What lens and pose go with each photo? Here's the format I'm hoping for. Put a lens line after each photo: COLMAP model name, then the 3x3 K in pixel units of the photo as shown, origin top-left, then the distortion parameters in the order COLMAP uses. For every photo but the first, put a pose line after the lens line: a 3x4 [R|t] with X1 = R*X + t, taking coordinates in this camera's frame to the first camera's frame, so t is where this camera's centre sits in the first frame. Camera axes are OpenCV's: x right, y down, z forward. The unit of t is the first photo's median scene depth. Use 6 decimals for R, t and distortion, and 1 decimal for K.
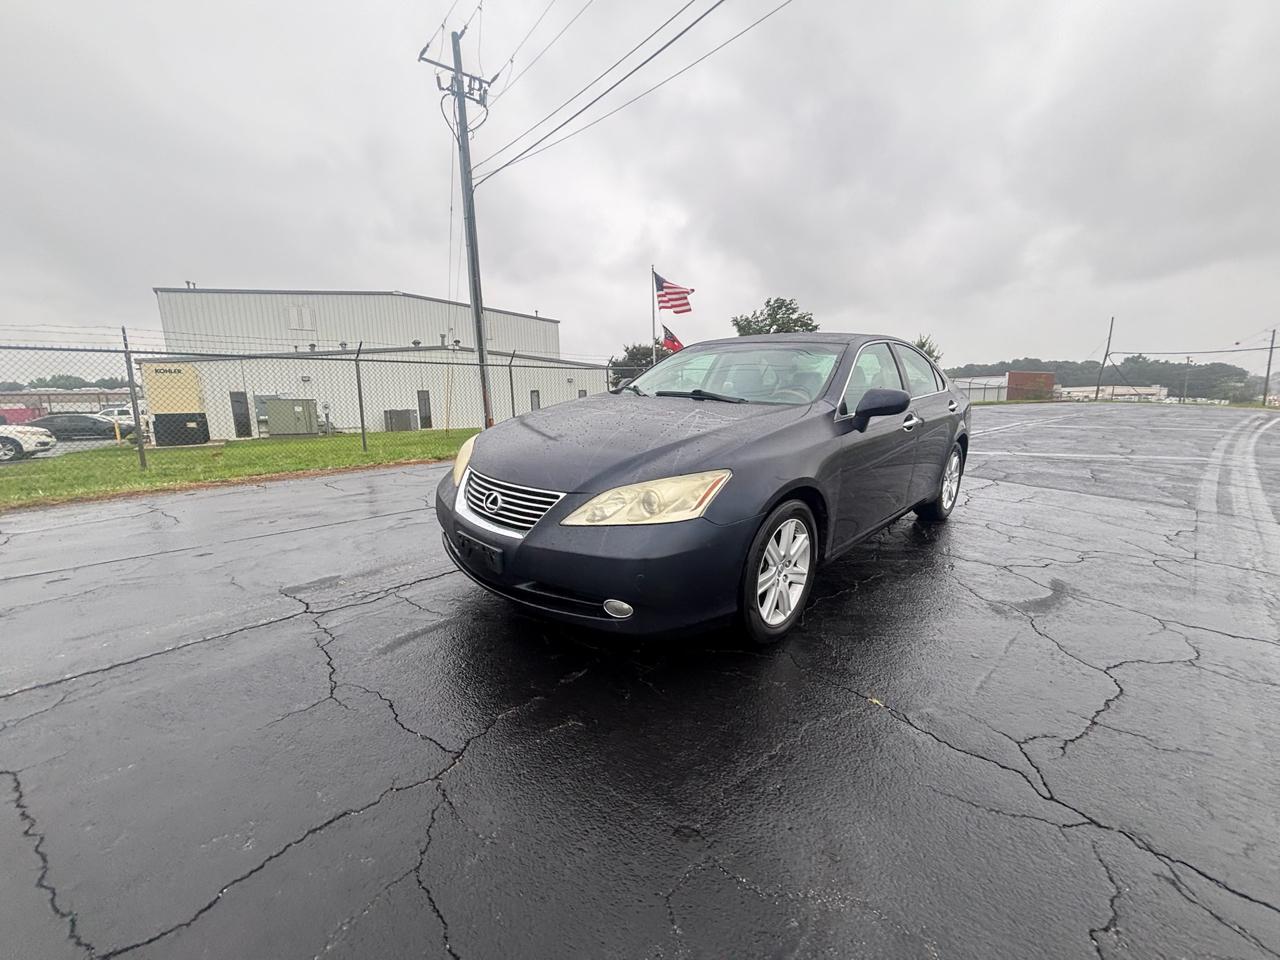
lens RADIAL K [[511.5, 0, 638.2], [0, 511.5, 478.9], [0, 0, 1]] dist [-0.001122, 0.000334]
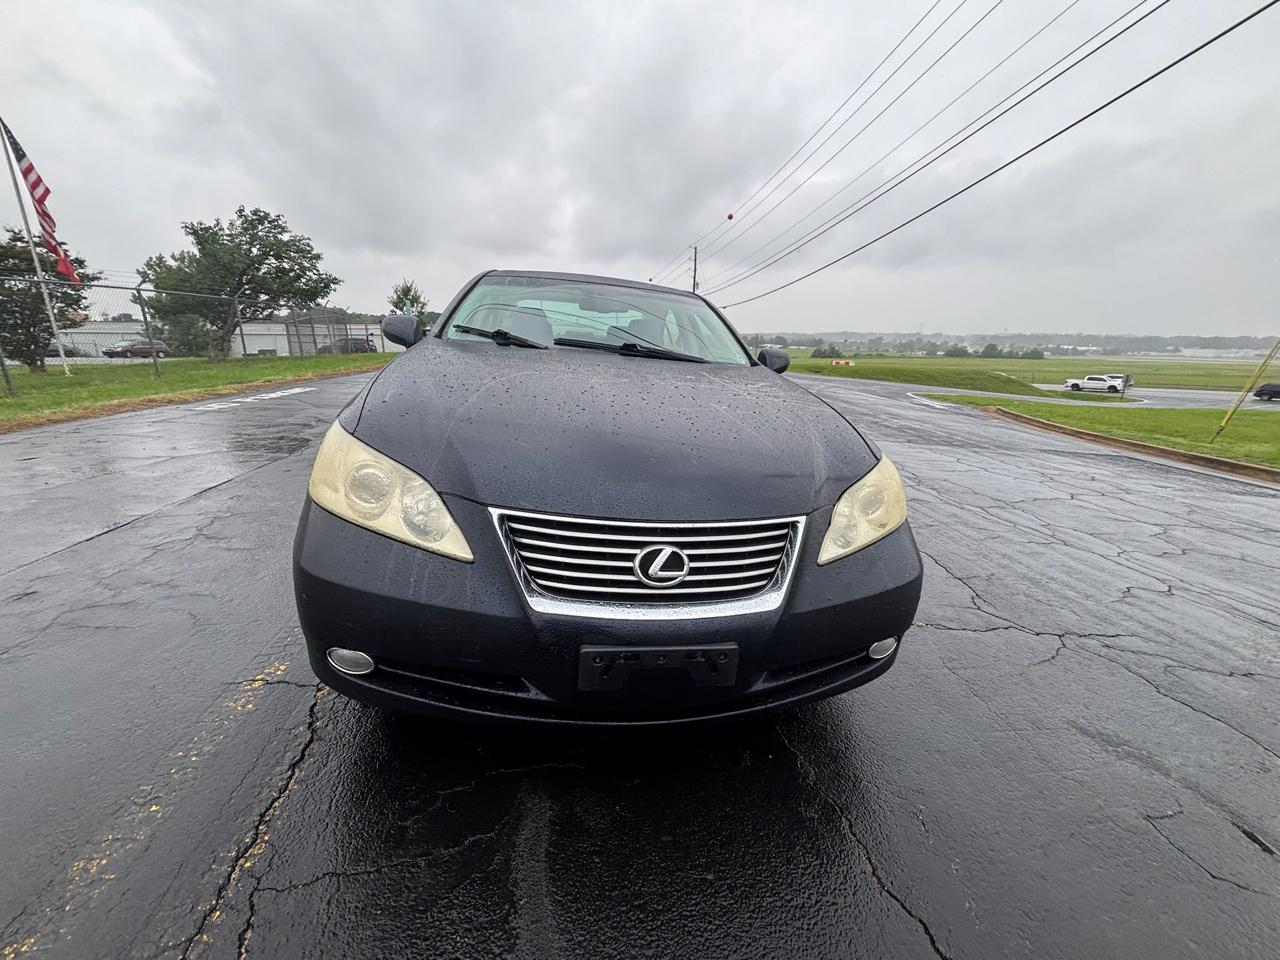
lens RADIAL K [[511.5, 0, 638.2], [0, 511.5, 478.9], [0, 0, 1]] dist [-0.001122, 0.000334]
pose [[0.592982, -0.181108, 0.784584, -0.098794], [0.099124, 0.983385, 0.152080, -0.017380], [-0.799091, -0.012409, 0.601082, 0.102626]]
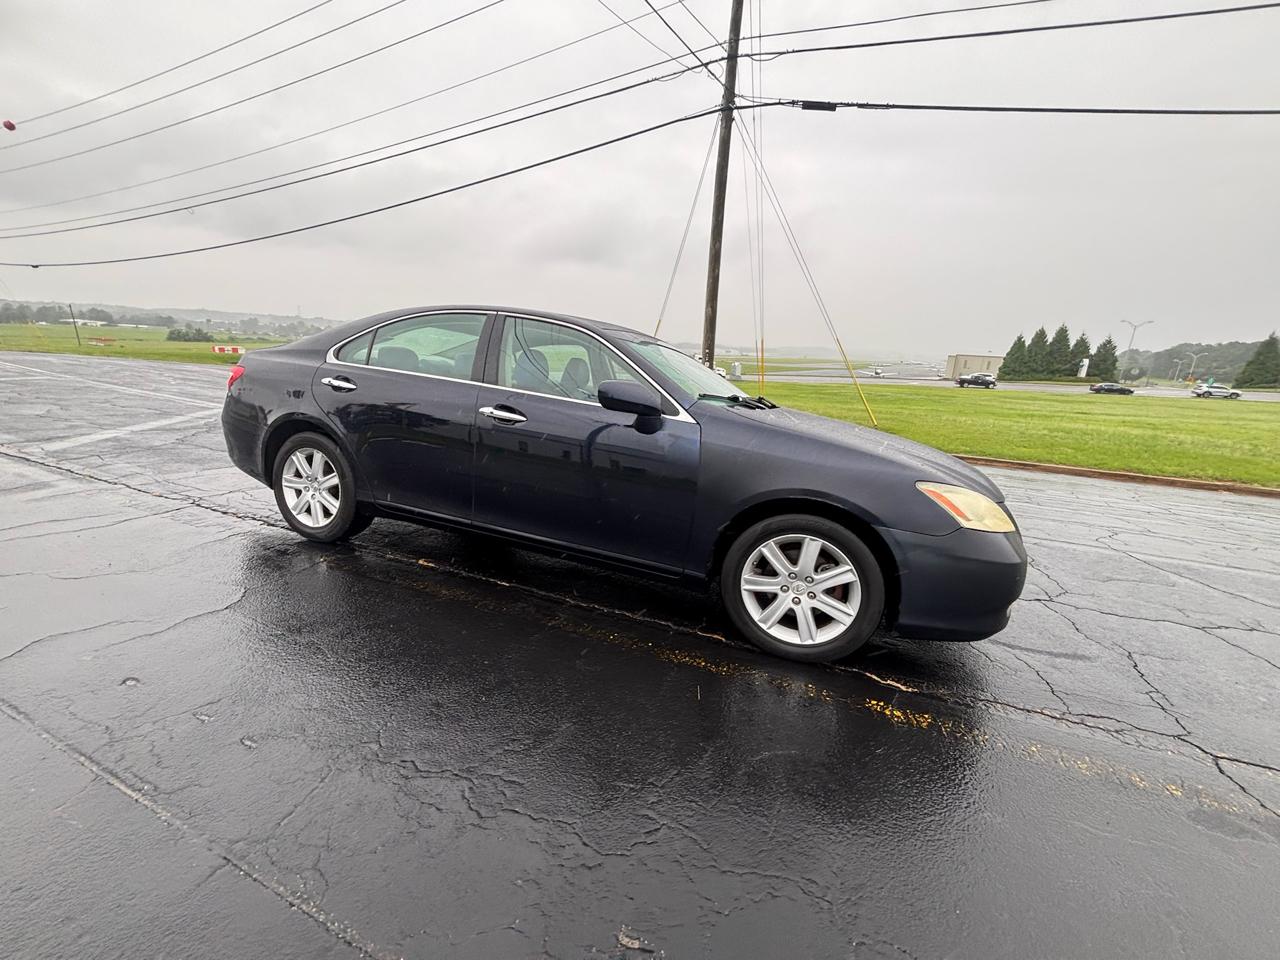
lens RADIAL K [[511.5, 0, 638.2], [0, 511.5, 478.9], [0, 0, 1]] dist [-0.001122, 0.000334]
pose [[-0.402440, -0.228679, 0.886424, -0.143119], [0.102428, 0.950969, 0.291832, -0.066316], [-0.909698, 0.208239, -0.359285, 0.315314]]
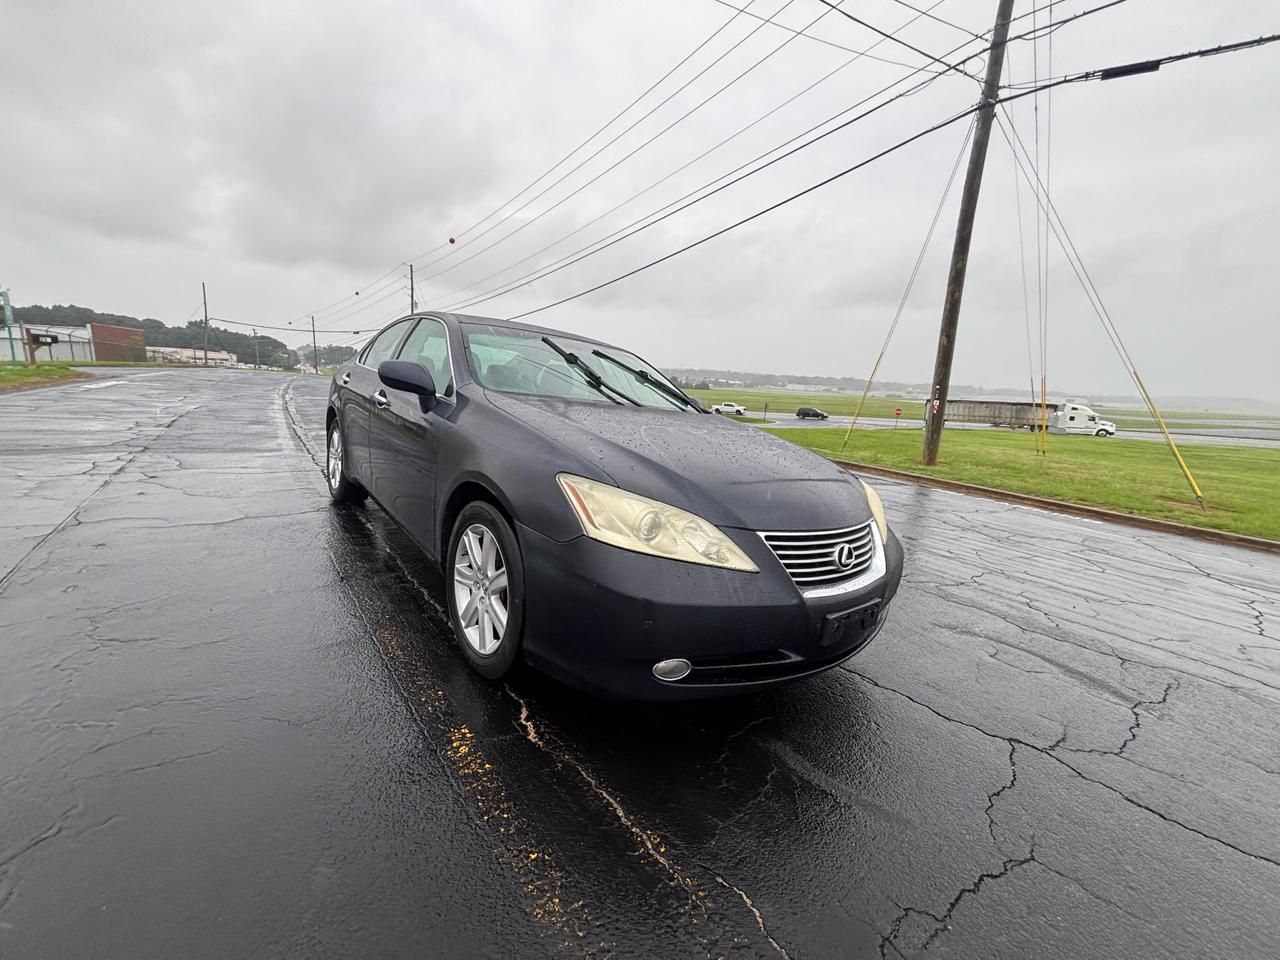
lens RADIAL K [[509.8, 0, 637.9], [0, 509.8, 479.6], [0, 0, 1]] dist [0.001425, 0.000121]
pose [[0.112550, -0.170976, 0.978826, -0.156288], [0.098448, 0.982157, 0.160238, -0.033669], [-0.988757, 0.078329, 0.127374, 0.174141]]
